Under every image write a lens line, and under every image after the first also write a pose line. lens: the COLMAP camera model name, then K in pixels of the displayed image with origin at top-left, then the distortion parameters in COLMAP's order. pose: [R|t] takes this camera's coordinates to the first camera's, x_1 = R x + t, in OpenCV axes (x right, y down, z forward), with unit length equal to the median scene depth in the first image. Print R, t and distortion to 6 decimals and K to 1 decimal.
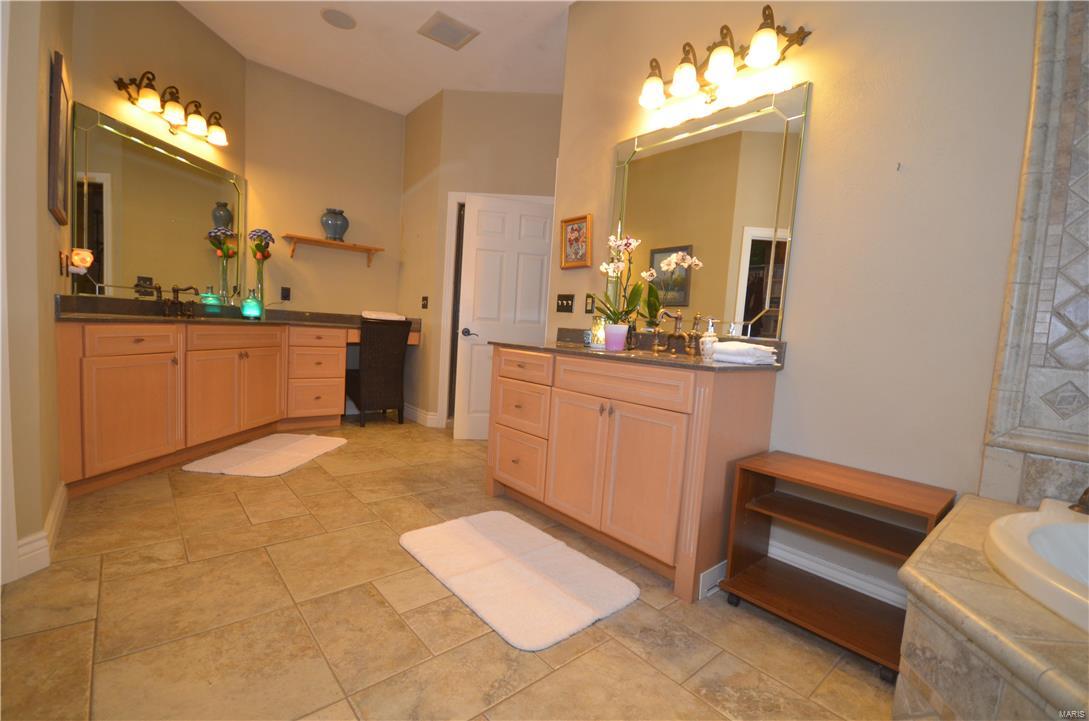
lens RADIAL K [[478.1, 0, 547.8], [0, 478.1, 366.3], [0, 0, 1]] dist [0.019674, -0.017442]
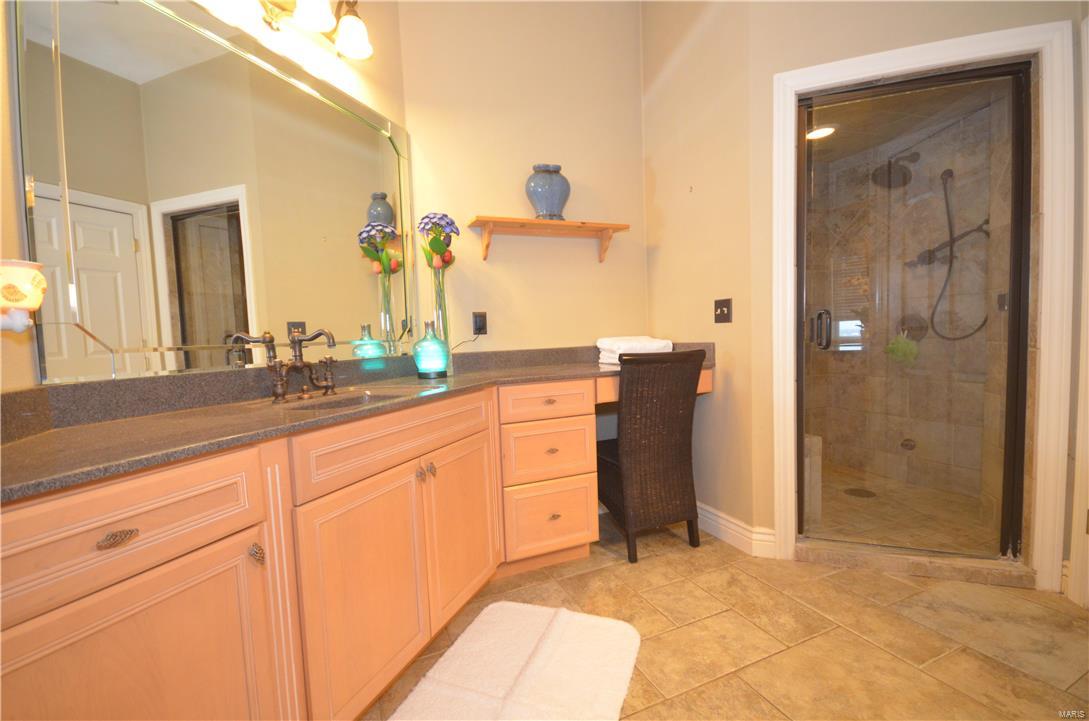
lens RADIAL K [[475.1, 0, 543.4], [0, 475.1, 363.1], [0, 0, 1]] dist [-0.027964, -0.016334]
pose [[0.947918, -0.087947, -0.306133, -0.320553], [0.080083, 0.996057, -0.038180, -0.080296], [0.308284, 0.011675, 0.951223, 0.509350]]
